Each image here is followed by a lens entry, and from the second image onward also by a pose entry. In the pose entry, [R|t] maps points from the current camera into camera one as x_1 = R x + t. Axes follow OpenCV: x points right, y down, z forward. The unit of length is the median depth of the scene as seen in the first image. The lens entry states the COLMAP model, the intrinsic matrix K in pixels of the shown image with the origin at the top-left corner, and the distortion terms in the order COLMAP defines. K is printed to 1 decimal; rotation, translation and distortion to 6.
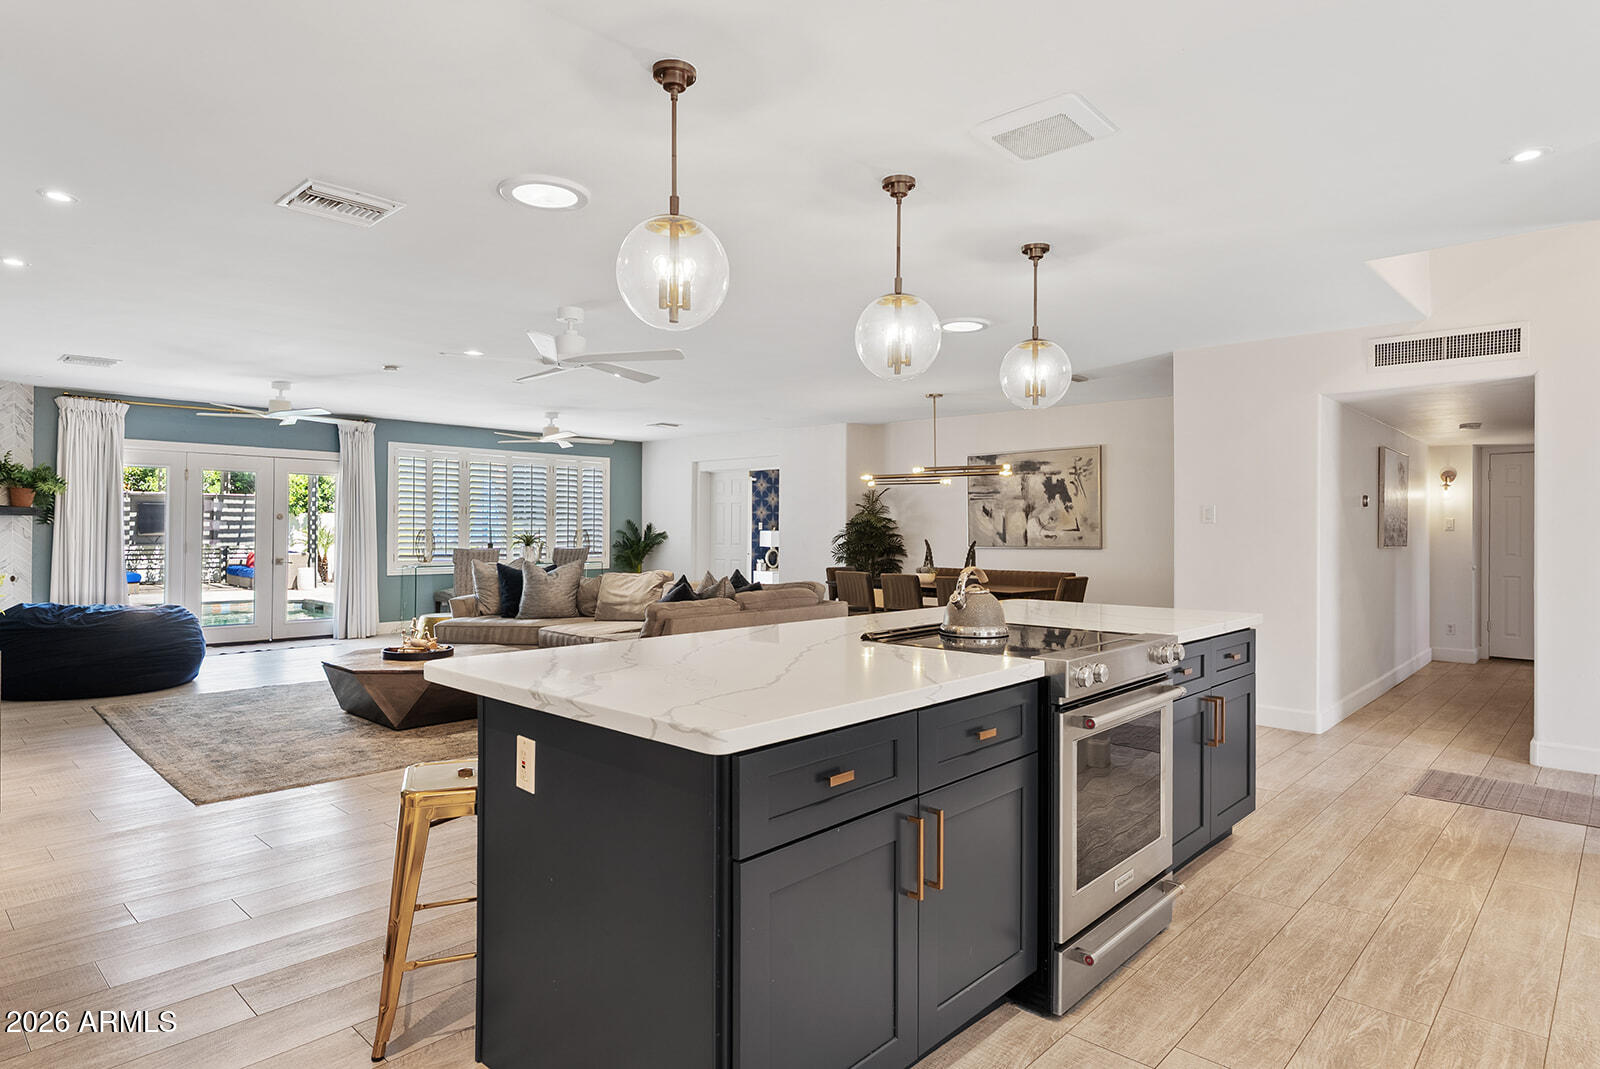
lens RADIAL K [[898.1, 0, 802.9], [0, 898.1, 524.1], [0, 0, 1]] dist [-0.002895, 0.000581]
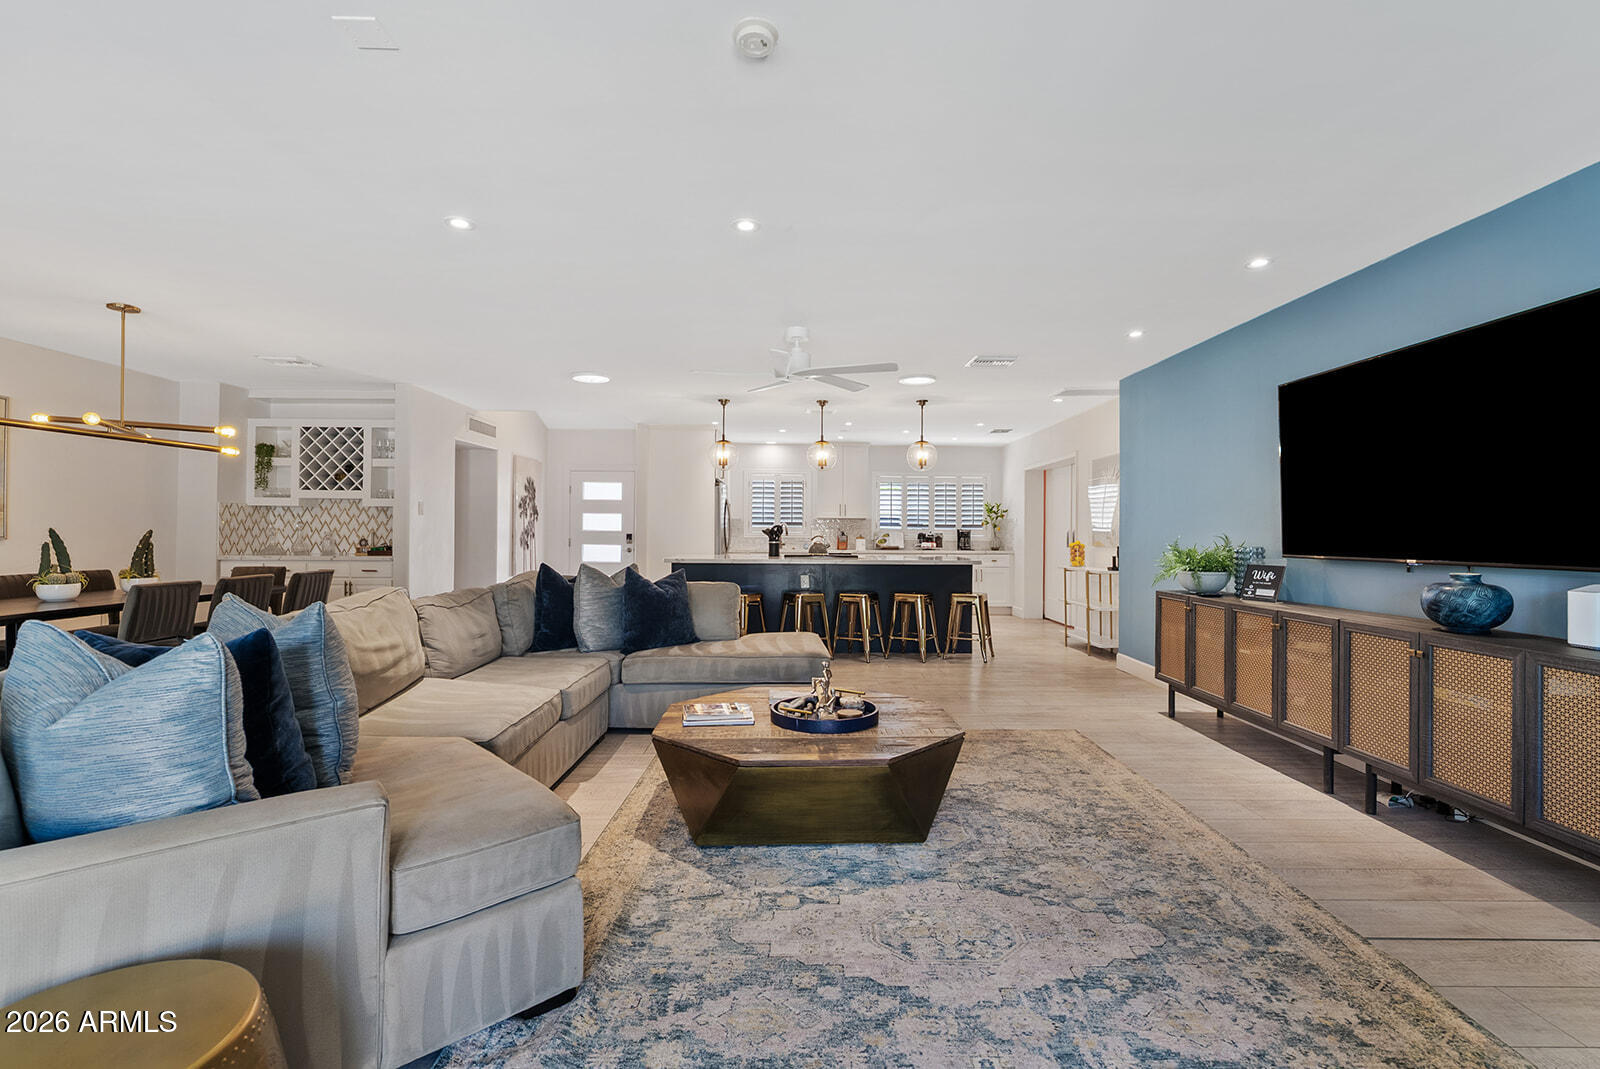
lens RADIAL K [[726.5, 0, 801.6], [0, 726.5, 524.6], [0, 0, 1]] dist [-0.004039, 0.000072]
pose [[-0.693879, -0.001884, 0.720089, -0.526685], [-0.013900, 0.999845, -0.010778, 0.012379], [-0.719957, -0.017488, -0.693798, 0.921863]]
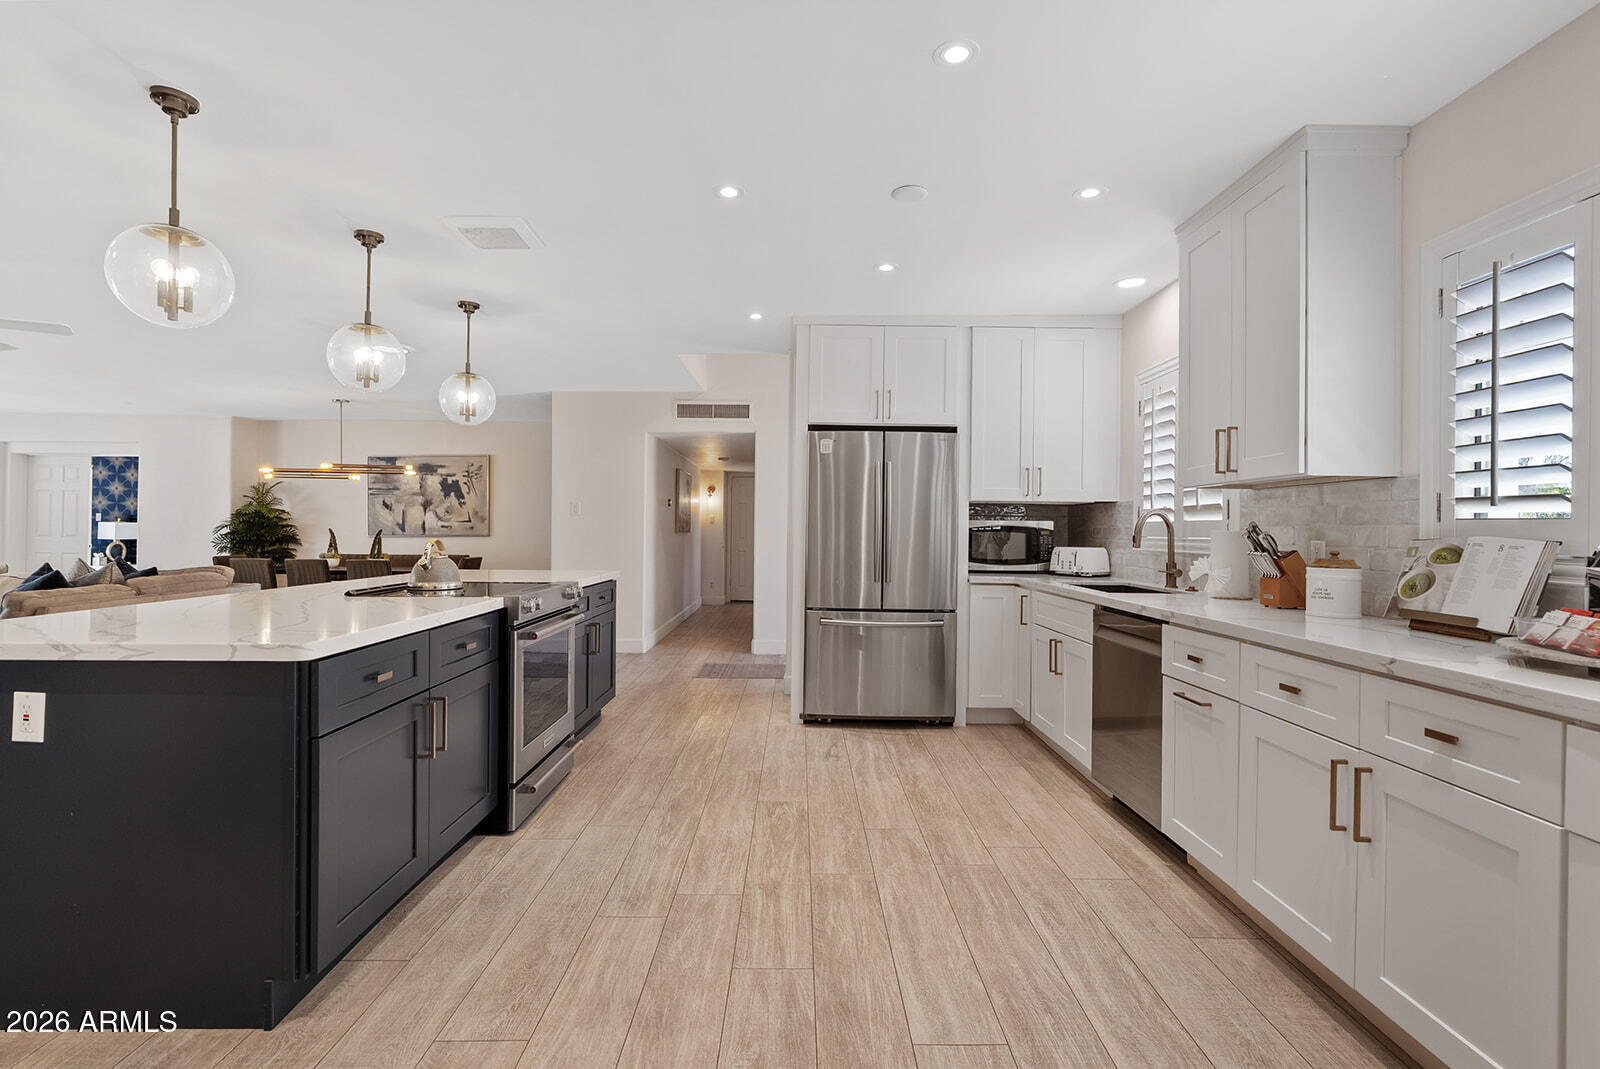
lens RADIAL K [[726.5, 0, 801.6], [0, 726.5, 524.6], [0, 0, 1]] dist [-0.004039, 0.000072]
pose [[0.728092, 0.005092, 0.685460, -0.051334], [-0.007482, 0.999972, 0.000519, 0.007093], [-0.685438, -0.005507, 0.728110, -0.056123]]
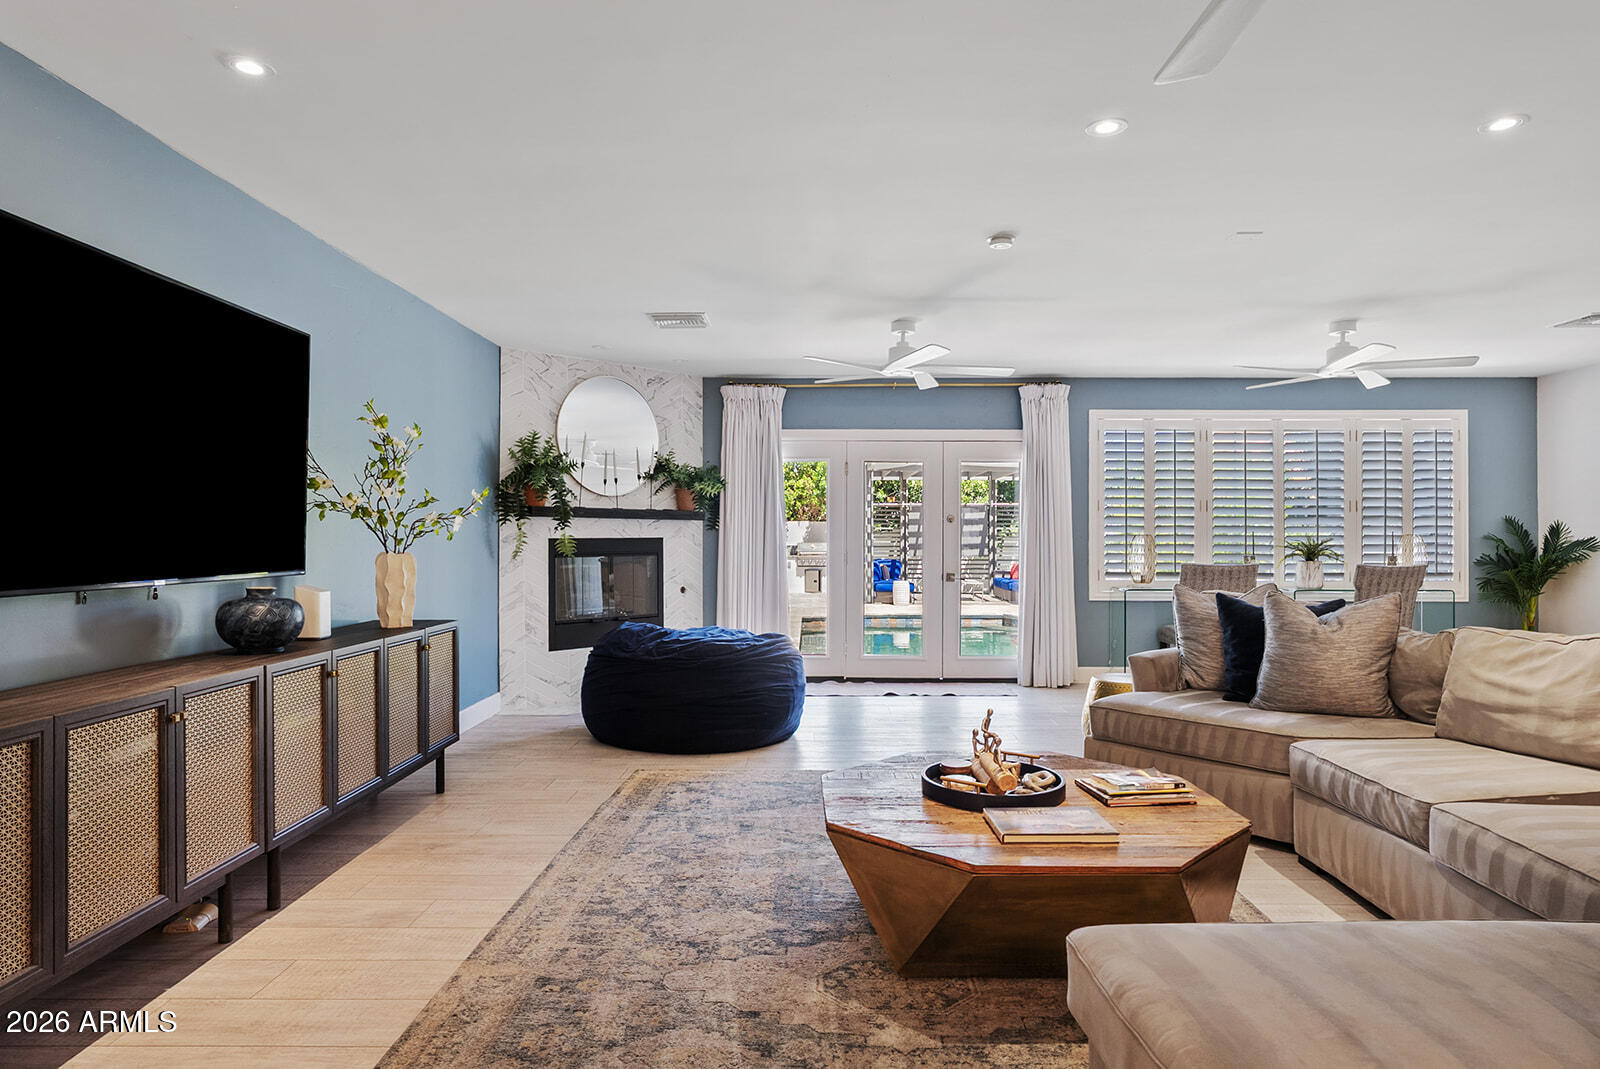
lens RADIAL K [[930.6, 0, 800.0], [0, 930.6, 534.5], [0, 0, 1]] dist [-0.004718, -0.000592]
pose [[0.672837, -0.008262, -0.739744, -0.090983], [0.007083, 0.999964, -0.004726, 0.008919], [0.739756, -0.002060, 0.672872, 0.404916]]
